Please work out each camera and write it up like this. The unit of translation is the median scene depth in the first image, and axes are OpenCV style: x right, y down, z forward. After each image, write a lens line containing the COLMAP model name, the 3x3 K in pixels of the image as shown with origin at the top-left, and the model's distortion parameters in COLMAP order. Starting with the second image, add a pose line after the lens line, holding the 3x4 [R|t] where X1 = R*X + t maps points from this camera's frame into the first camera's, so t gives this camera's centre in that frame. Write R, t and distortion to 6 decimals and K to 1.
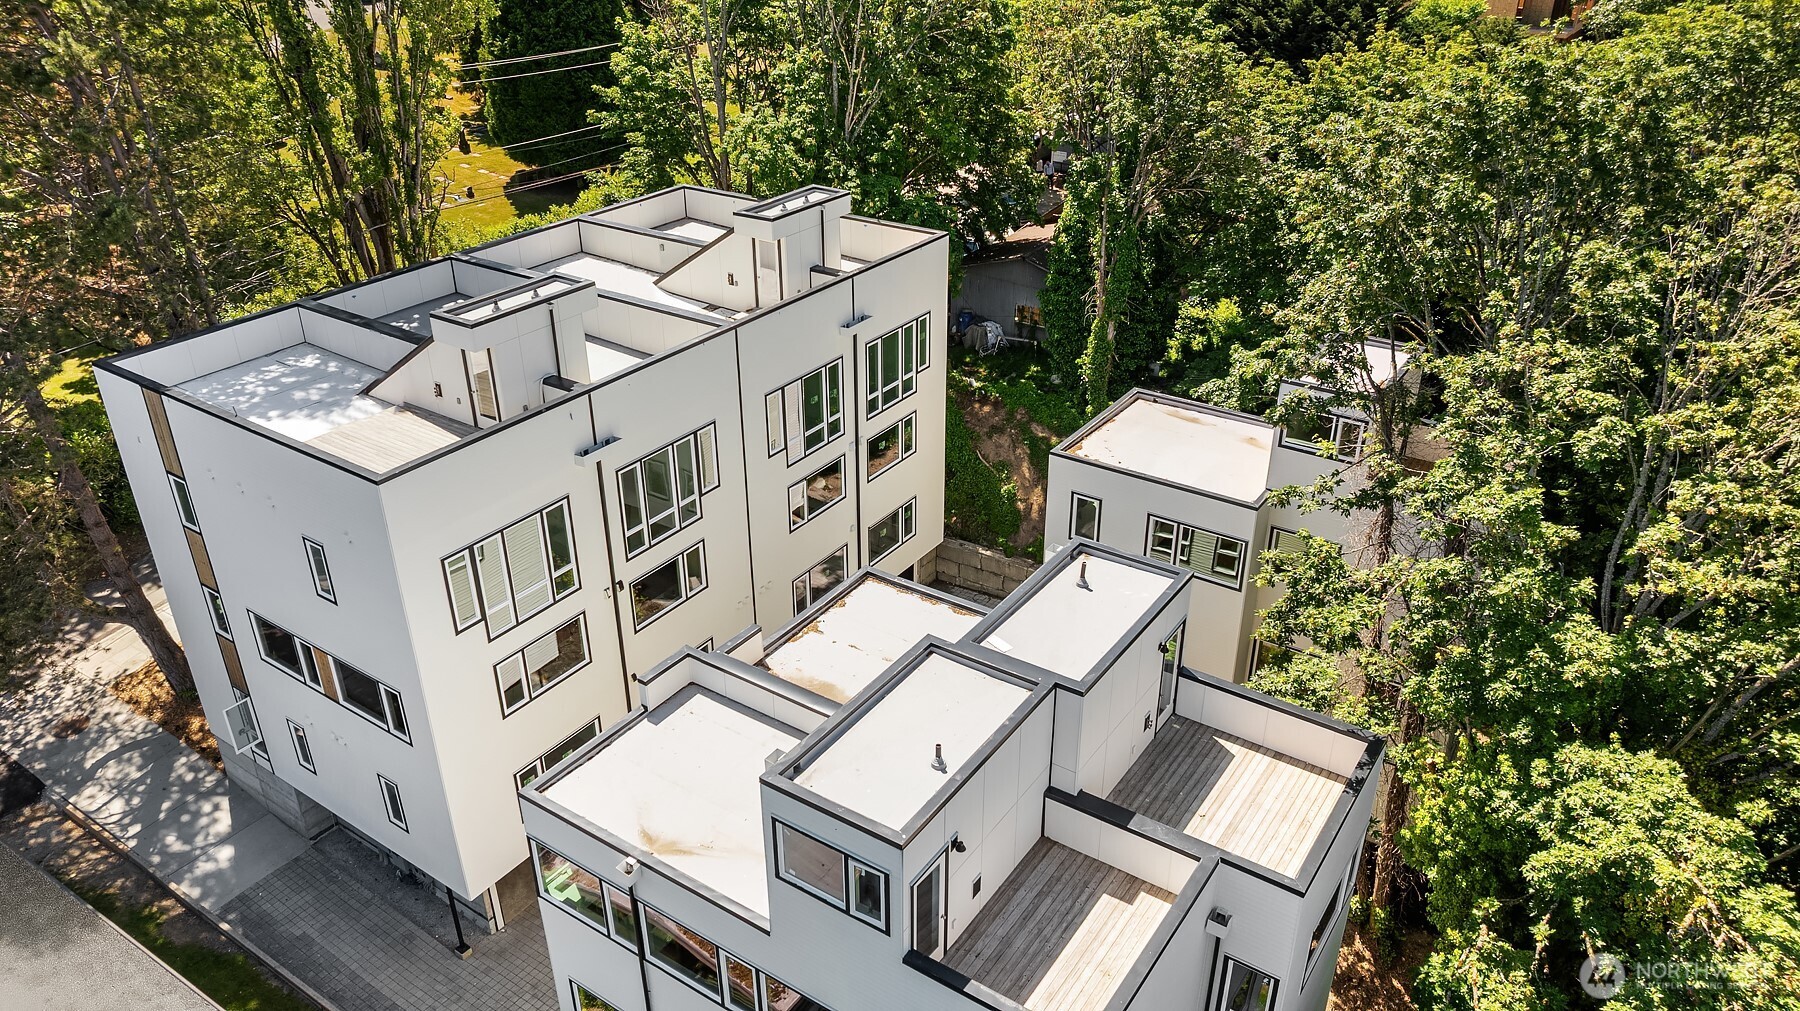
lens RADIAL K [[1260.0, 0, 905.5], [0, 1260.0, 509.7], [0, 0, 1]] dist [-0.008276, 0.007380]
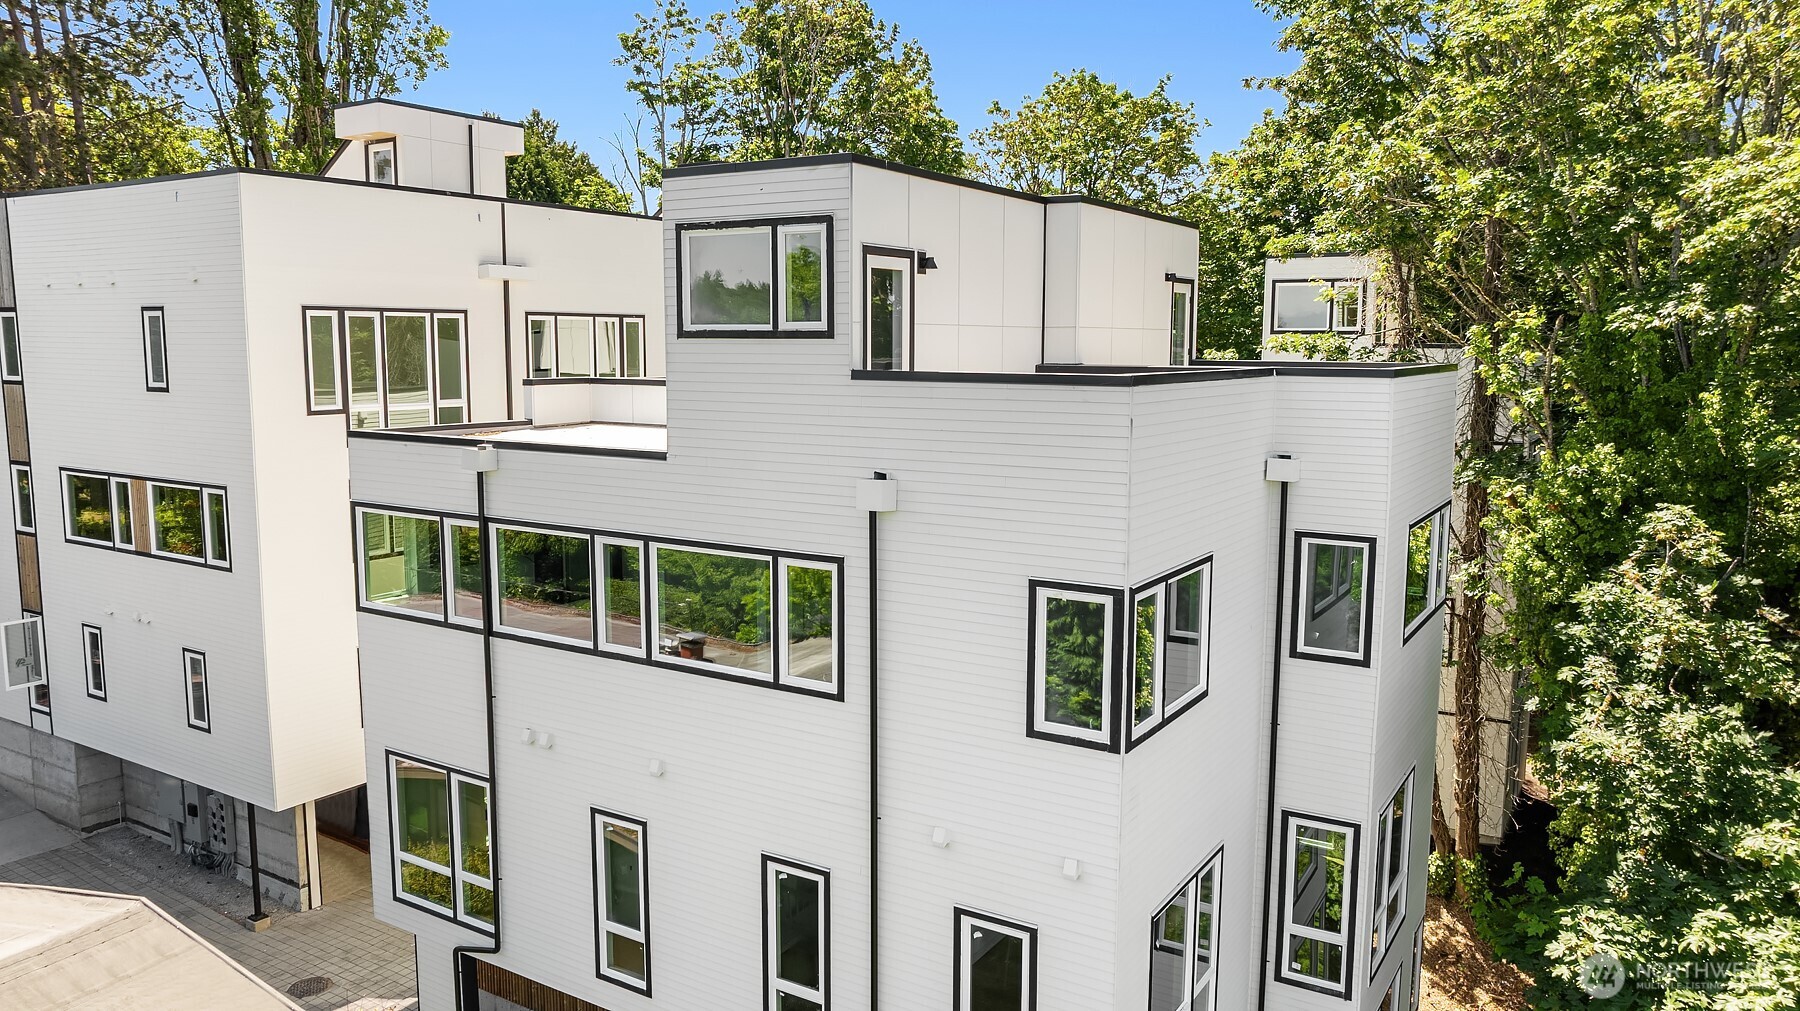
lens RADIAL K [[1260.0, 0, 902.7], [0, 1260.0, 500.2], [0, 0, 1]] dist [-0.008276, 0.007380]
pose [[0.999358, 0.000047, 0.035837, 0.000500], [0.012669, 0.934959, -0.354530, 0.385082], [-0.033523, 0.354756, 0.934358, 0.208579]]
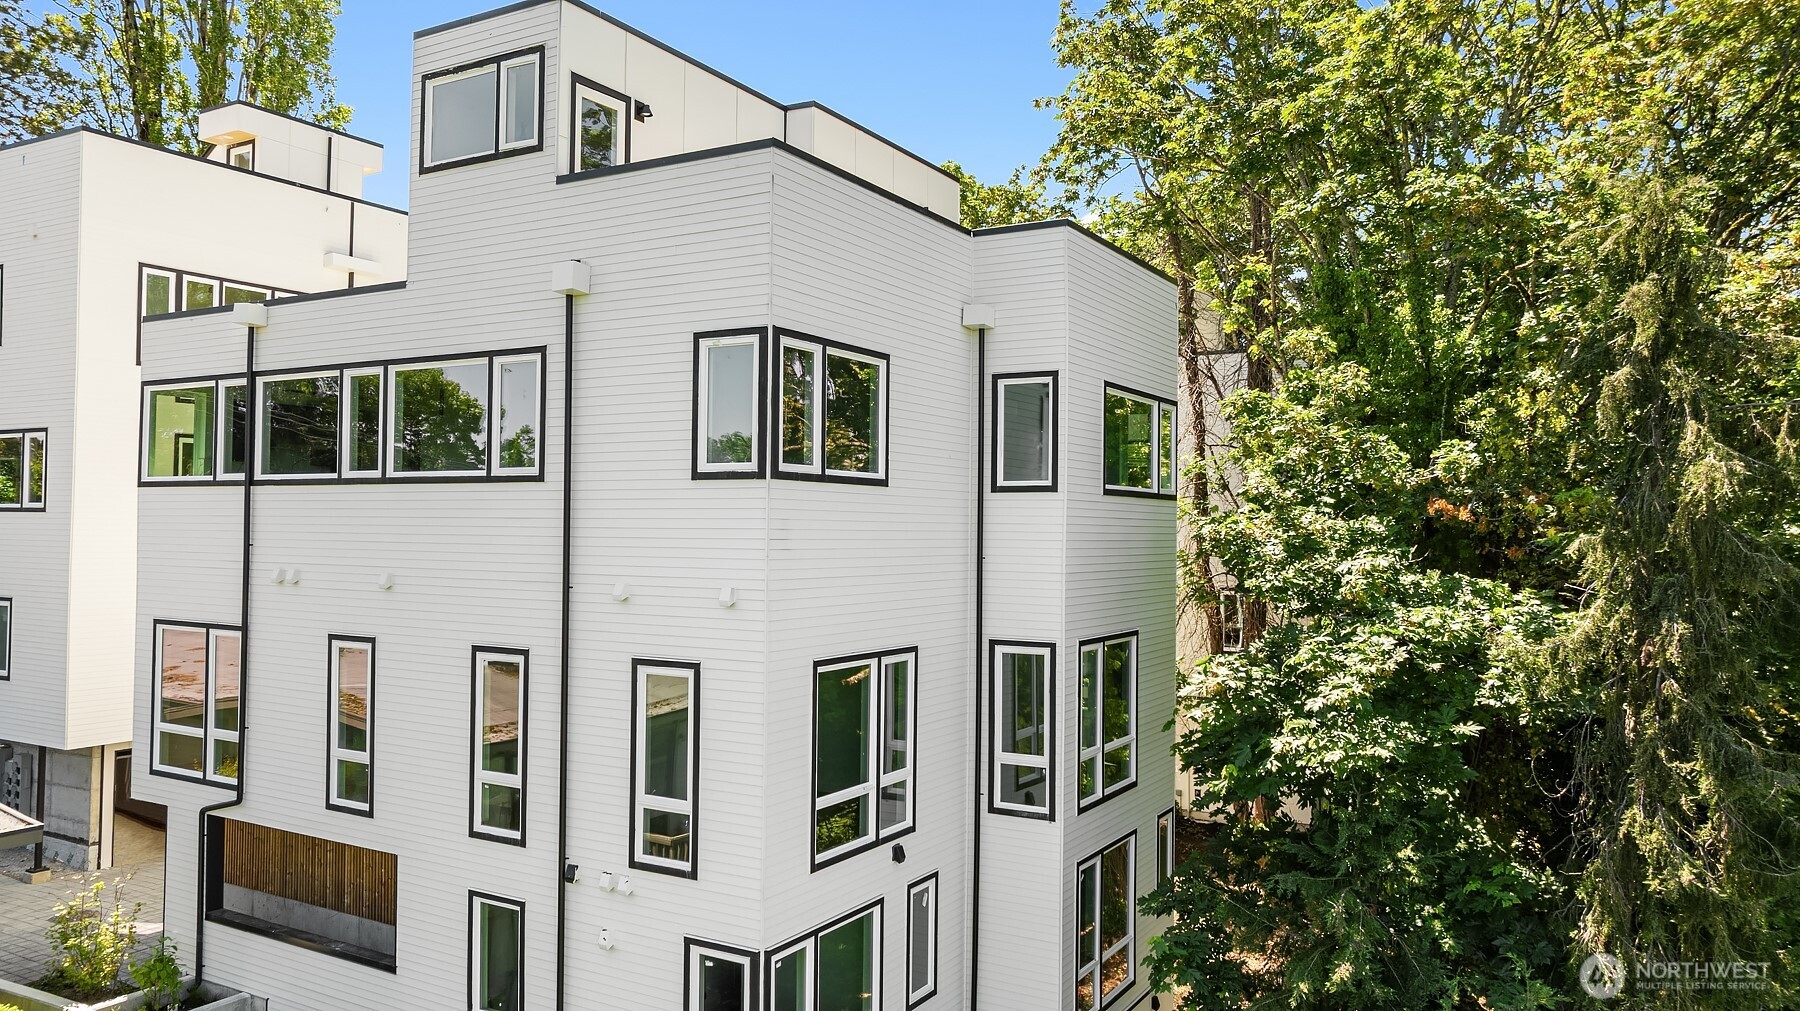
lens RADIAL K [[1260.0, 0, 894.0], [0, 1260.0, 502.5], [0, 0, 1]] dist [-0.008276, 0.007380]
pose [[0.997921, 0.013157, 0.063088, 0.092358], [0.019493, 0.871456, -0.490086, 0.528657], [-0.061426, 0.490297, 0.869388, 0.228134]]
